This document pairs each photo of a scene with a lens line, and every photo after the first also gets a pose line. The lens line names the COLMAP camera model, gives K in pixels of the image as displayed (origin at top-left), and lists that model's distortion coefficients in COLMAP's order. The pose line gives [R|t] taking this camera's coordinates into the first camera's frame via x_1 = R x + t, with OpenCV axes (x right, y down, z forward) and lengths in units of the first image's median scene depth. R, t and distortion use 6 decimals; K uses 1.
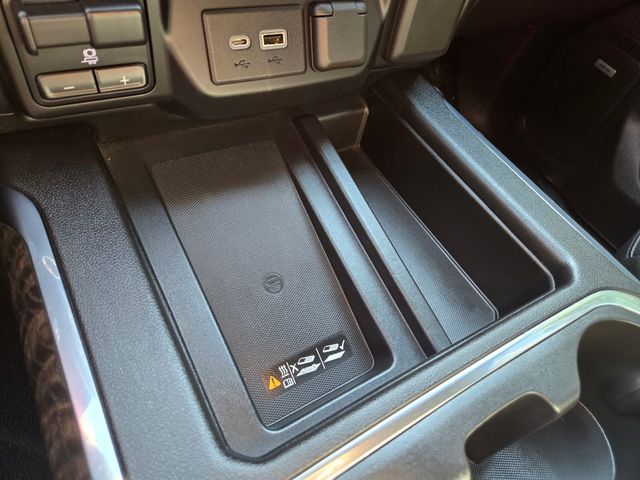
lens RADIAL K [[447.2, 0, 318.2], [0, 447.2, 242.1], [0, 0, 1]] dist [0.039680, -0.032091]
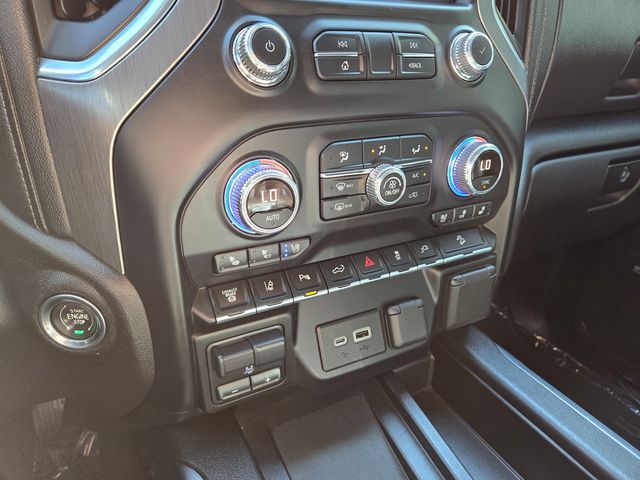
lens RADIAL K [[447.2, 0, 317.1], [0, 447.2, 239.8], [0, 0, 1]] dist [0.039680, -0.032091]
pose [[0.987254, -0.118039, -0.106753, -0.051003], [0.059810, 0.896766, -0.438445, -0.098163], [0.147486, 0.426472, 0.892396, -0.414077]]
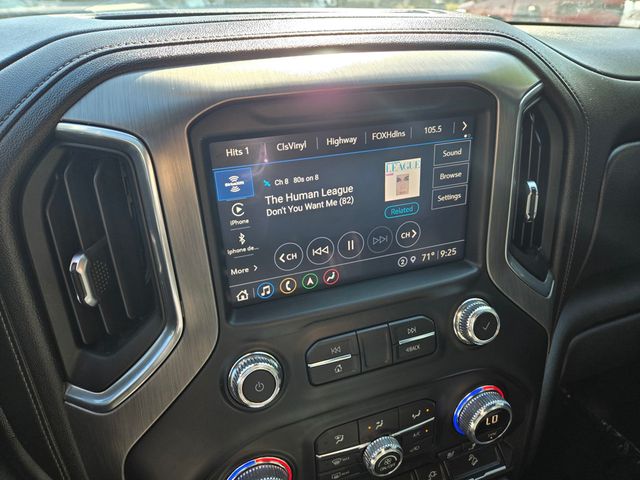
lens RADIAL K [[447.2, 0, 321.3], [0, 447.2, 240.4], [0, 0, 1]] dist [0.039680, -0.032091]
pose [[0.962719, -0.084027, -0.257121, 0.227000], [-0.026078, 0.917272, -0.397407, -0.792631], [0.269243, 0.389296, 0.880884, -0.751912]]
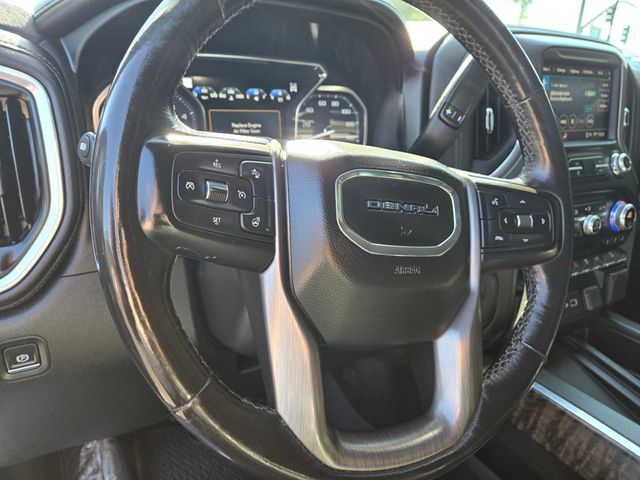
lens RADIAL K [[447.2, 0, 320.2], [0, 447.2, 230.3], [0, 0, 1]] dist [0.039680, -0.032091]
pose [[0.987401, -0.145014, -0.063325, -1.338237], [0.086031, 0.827844, -0.554322, 0.564285], [0.132808, 0.541890, 0.829890, -1.685934]]
